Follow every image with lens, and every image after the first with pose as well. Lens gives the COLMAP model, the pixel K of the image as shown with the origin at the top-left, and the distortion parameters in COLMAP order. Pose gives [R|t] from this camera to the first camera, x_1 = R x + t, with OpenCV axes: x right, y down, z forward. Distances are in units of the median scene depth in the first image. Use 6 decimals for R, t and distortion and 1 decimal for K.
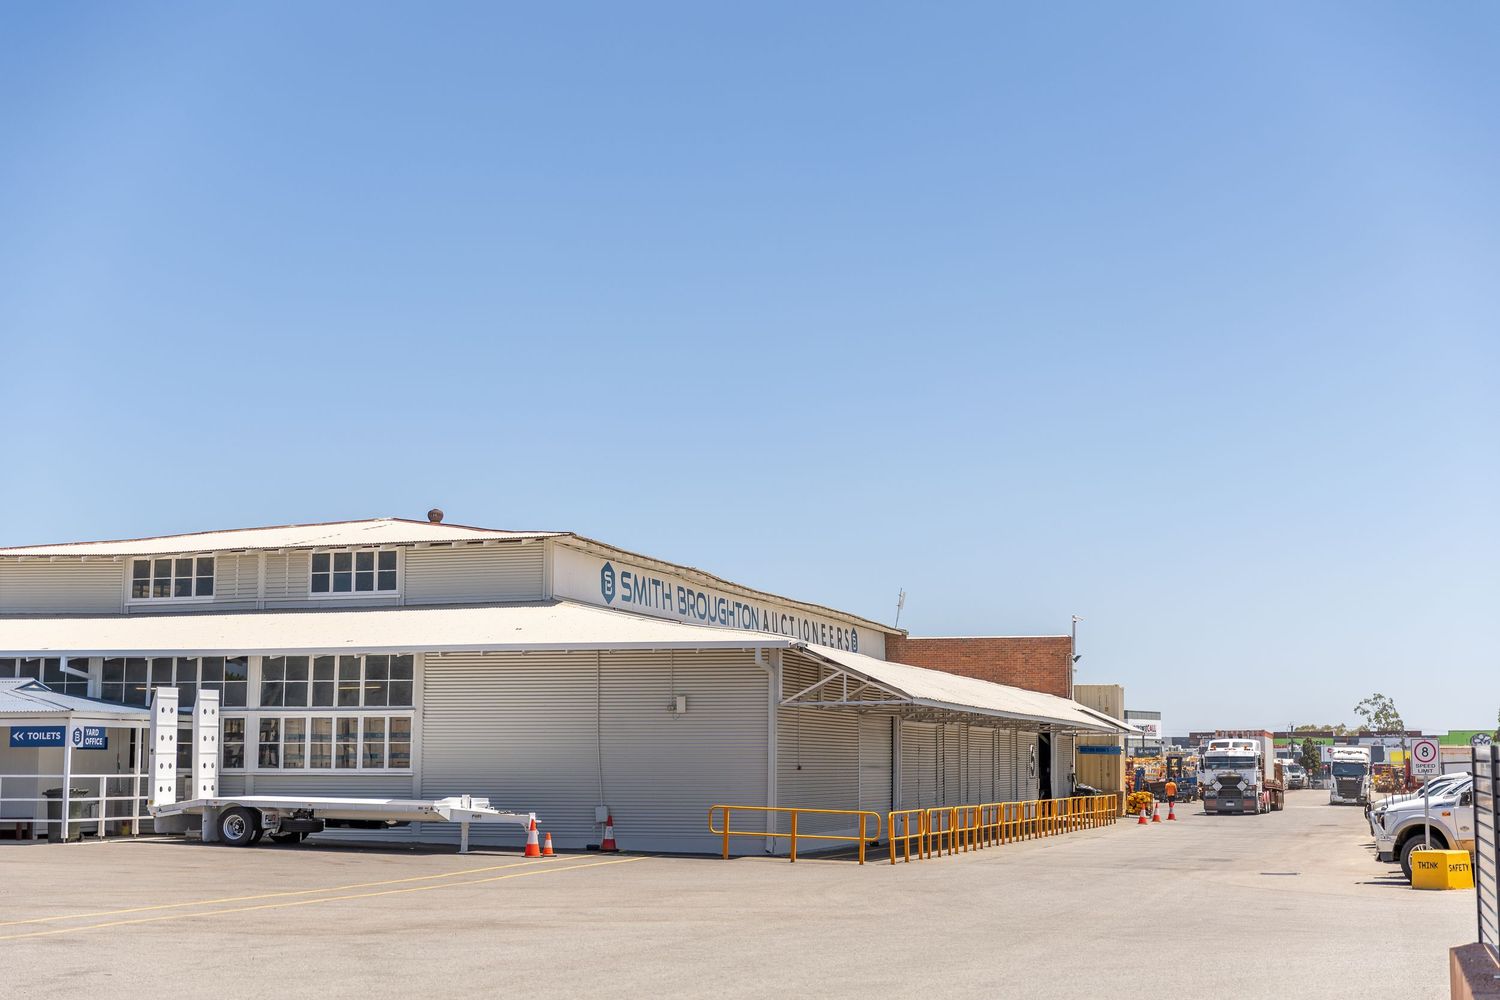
lens RADIAL K [[2408.4, 0, 750.3], [0, 2408.4, 499.5], [0, 0, 1]] dist [-0.211691, 0.000000]
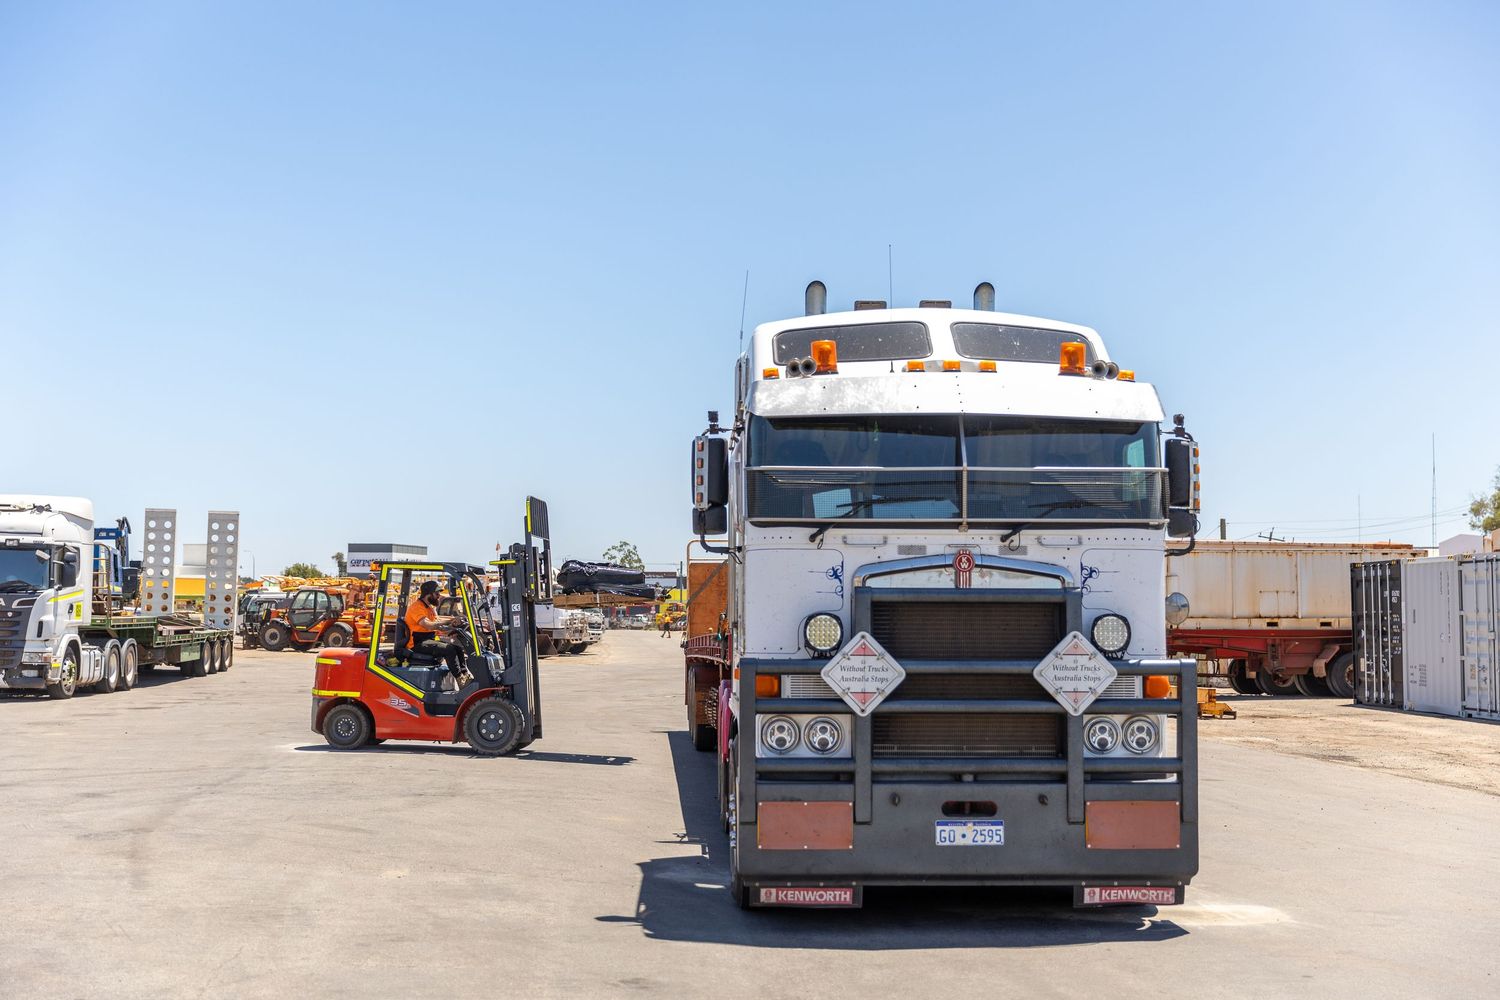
lens RADIAL K [[1884.1, 0, 749.7], [0, 1884.1, 498.8], [0, 0, 1]] dist [-0.011460, 0.000000]
pose [[0.943862, 0.023666, 0.329491, 0.160802], [-0.042083, 0.997918, 0.048875, 0.107722], [-0.327648, -0.059997, 0.942893, 0.915999]]
